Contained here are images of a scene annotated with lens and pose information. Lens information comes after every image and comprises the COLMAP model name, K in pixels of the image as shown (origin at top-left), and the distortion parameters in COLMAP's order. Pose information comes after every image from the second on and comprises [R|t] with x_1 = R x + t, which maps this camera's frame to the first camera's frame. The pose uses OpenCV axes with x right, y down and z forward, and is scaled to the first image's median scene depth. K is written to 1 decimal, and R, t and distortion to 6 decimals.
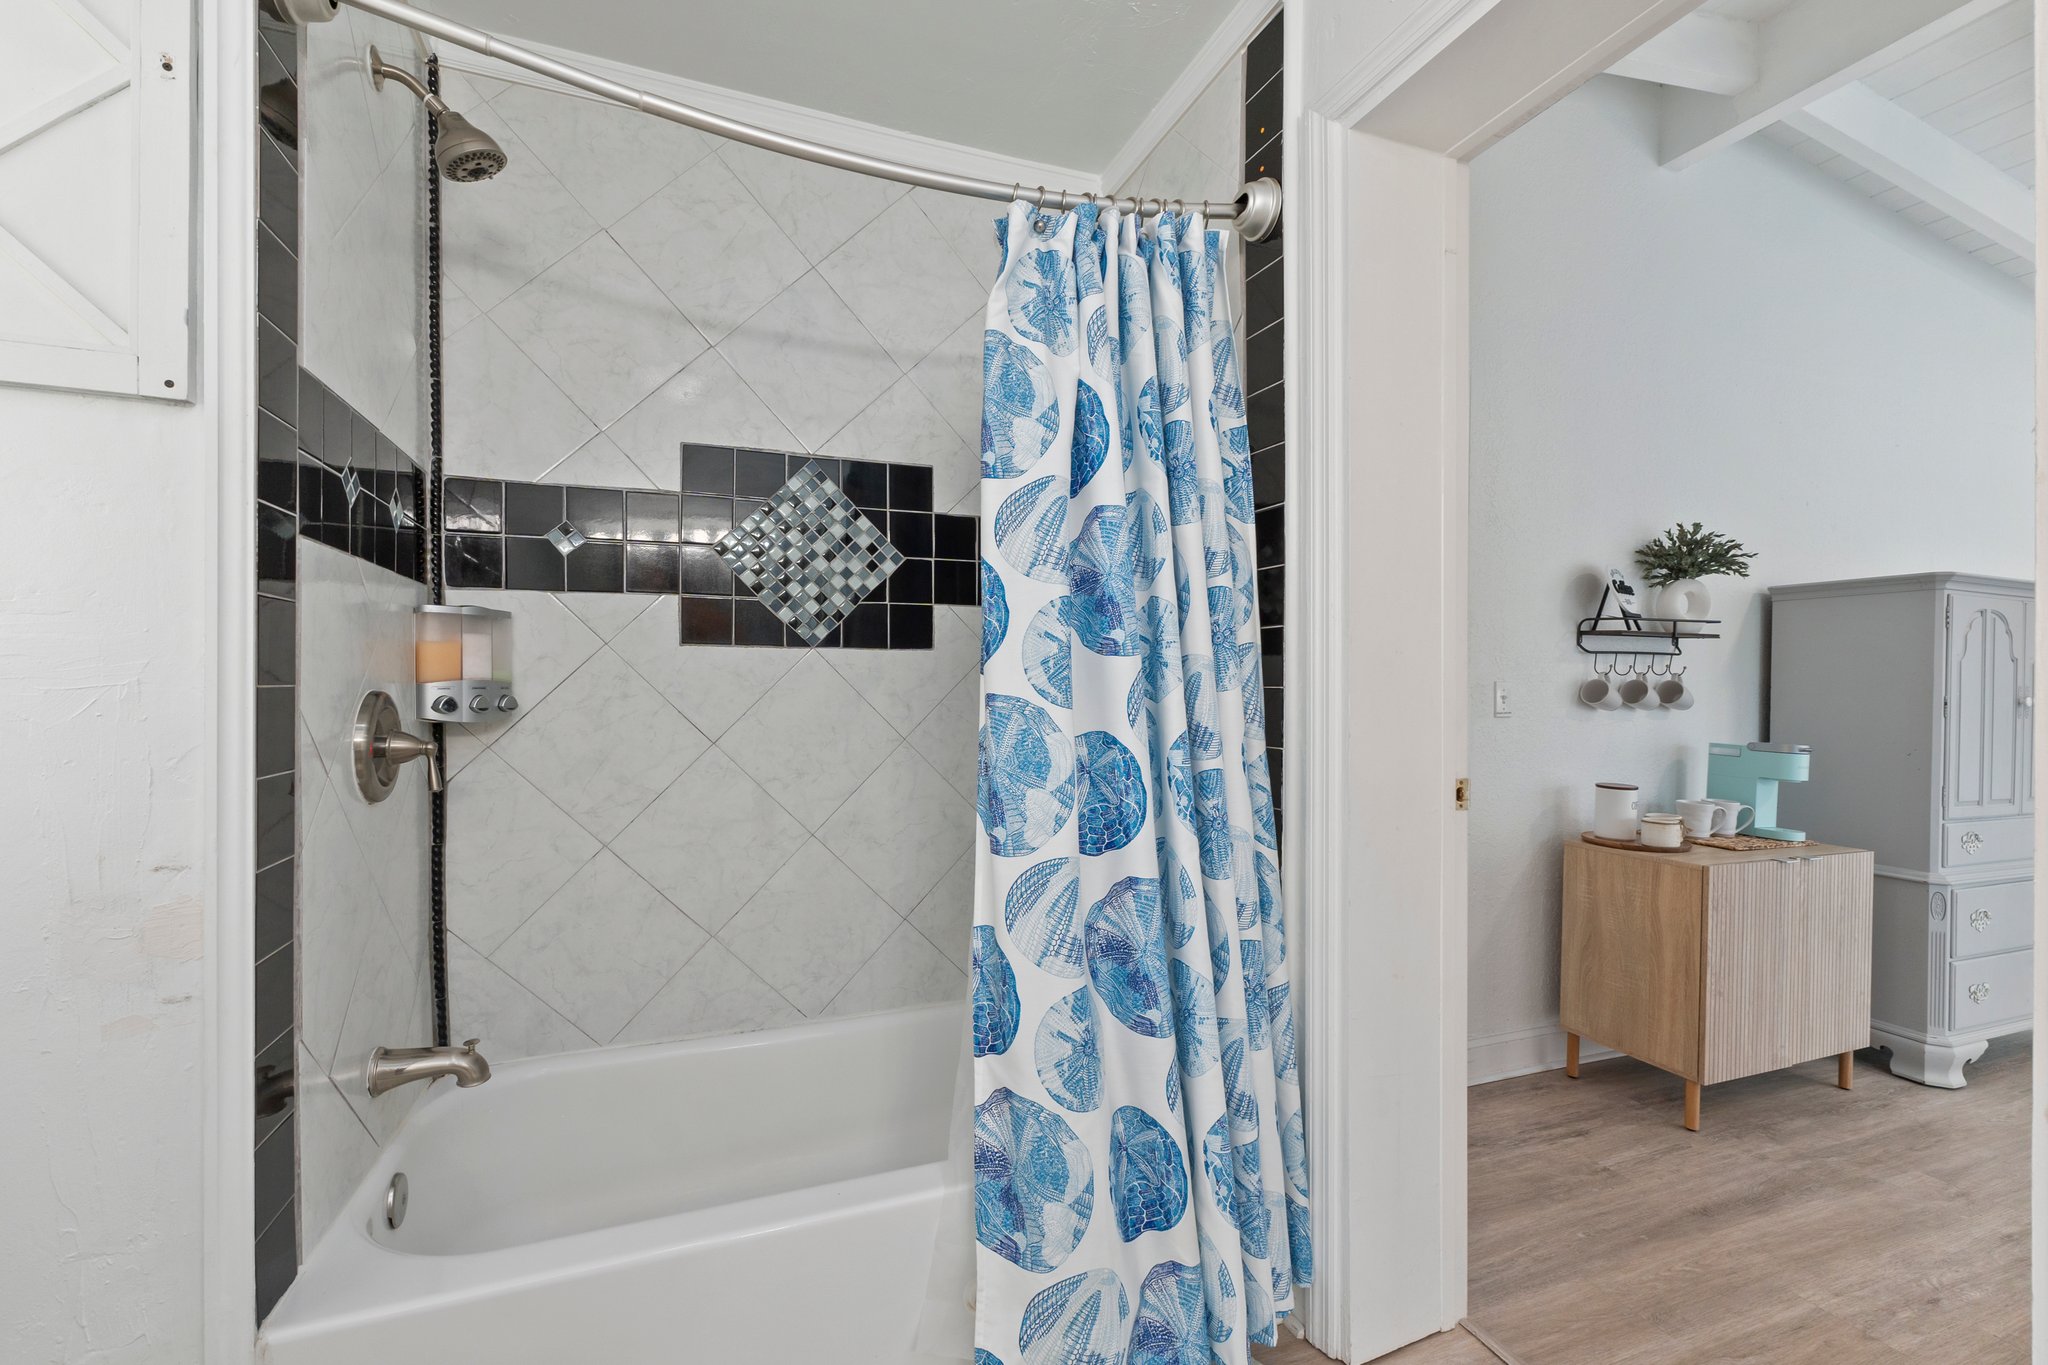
lens RADIAL K [[854.1, 0, 1021.2], [0, 854.1, 676.5], [0, 0, 1]] dist [0.002379, 0.000747]
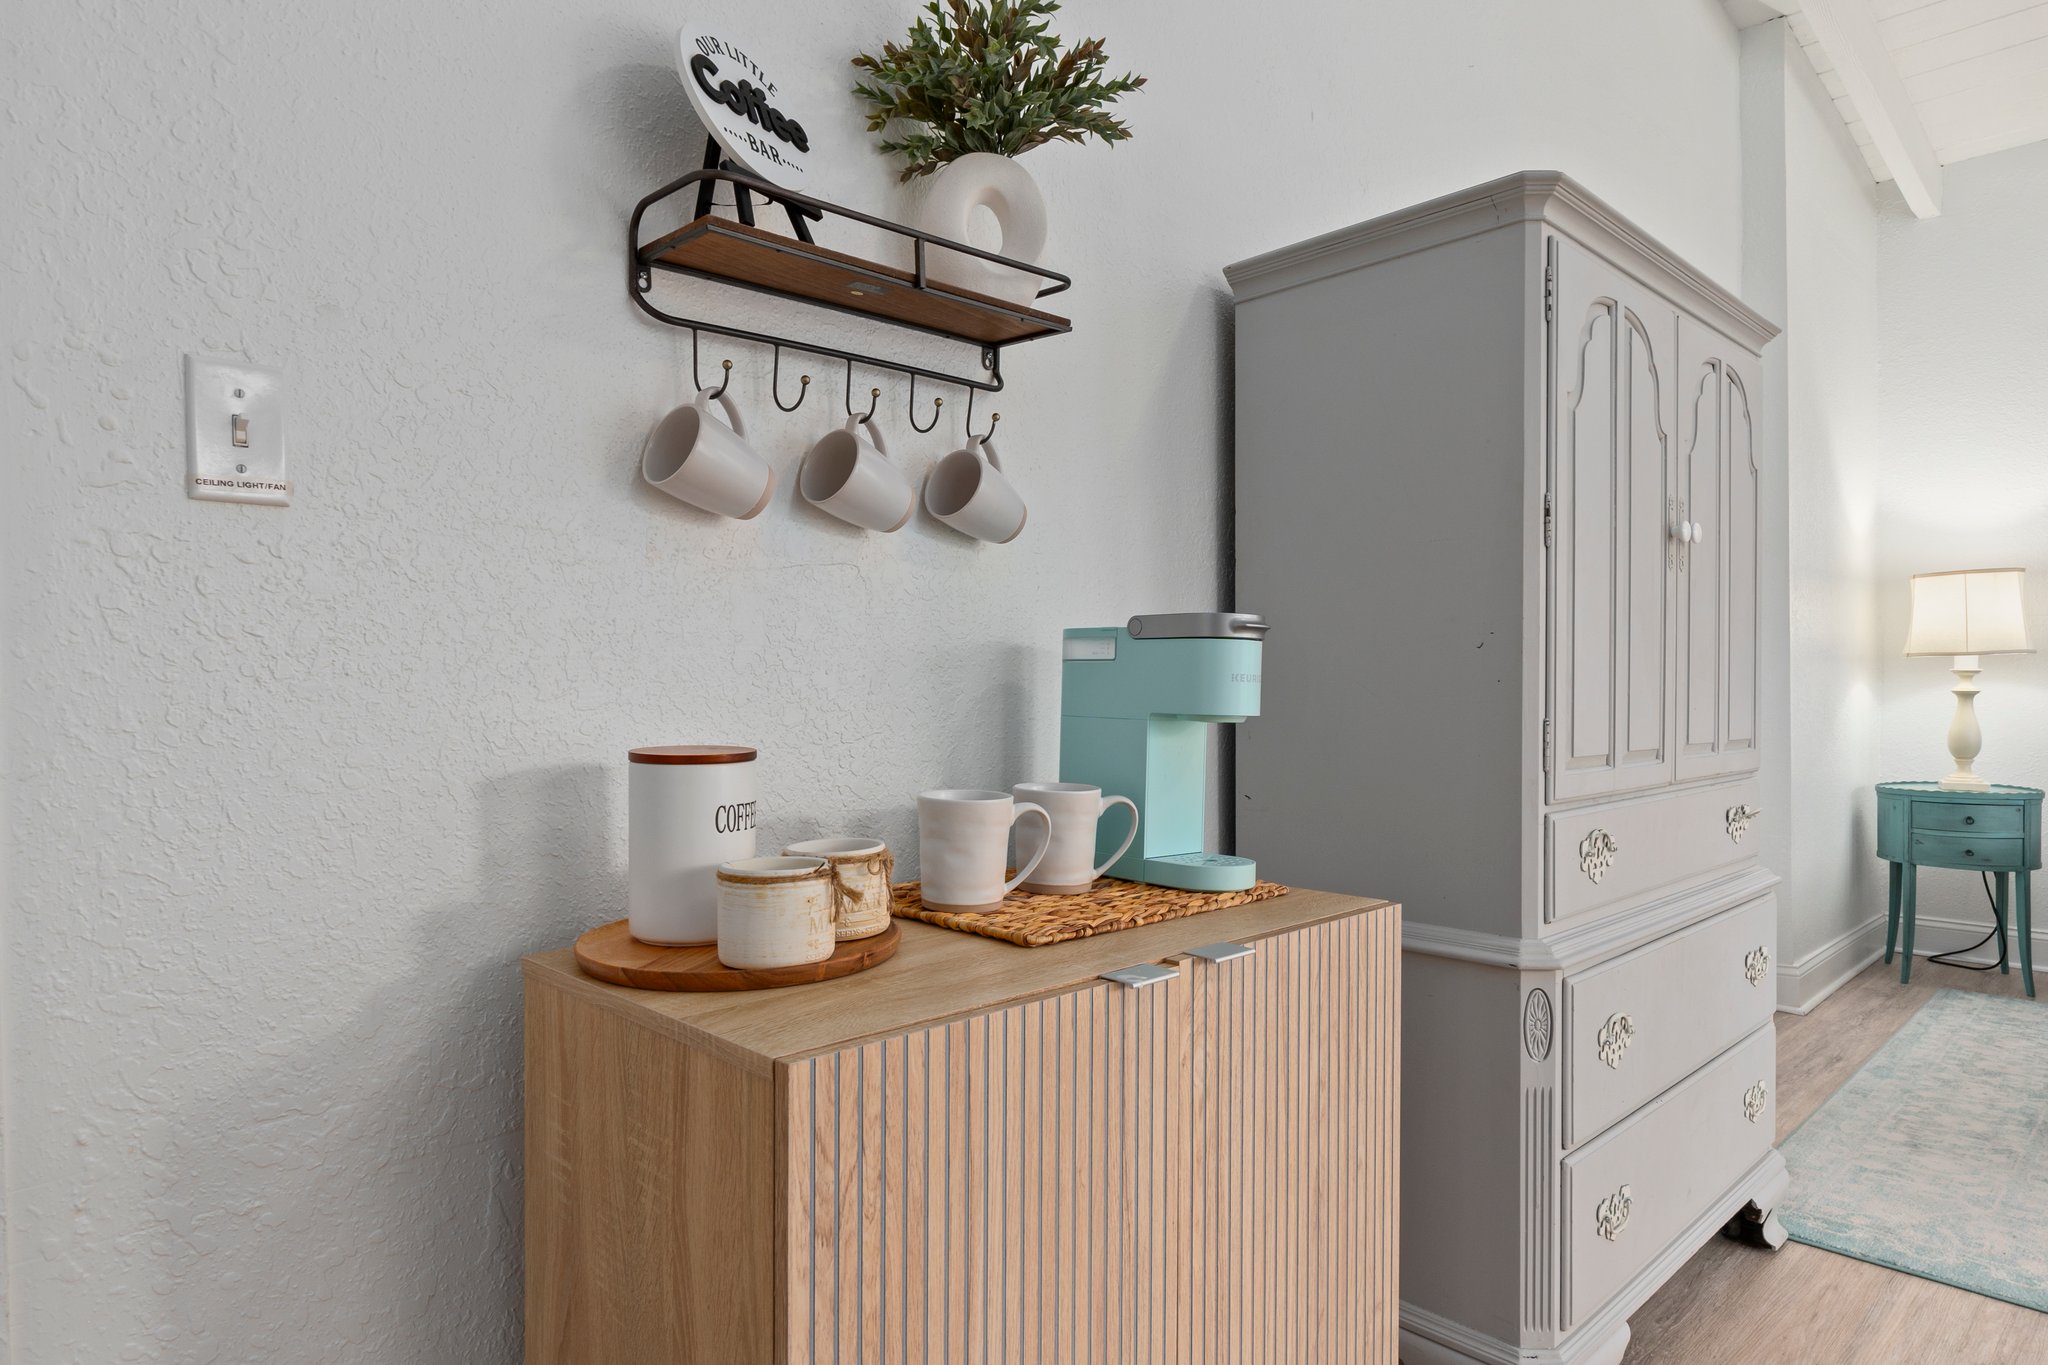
lens RADIAL K [[1176.2, 0, 1024.8], [0, 1176.2, 675.9], [0, 0, 1]] dist [-0.004928, -0.001087]
pose [[0.923589, -0.017144, 0.383002, 0.624545], [0.014610, 0.999848, 0.009525, 0.095878], [-0.383107, -0.003202, 0.923699, 0.571190]]
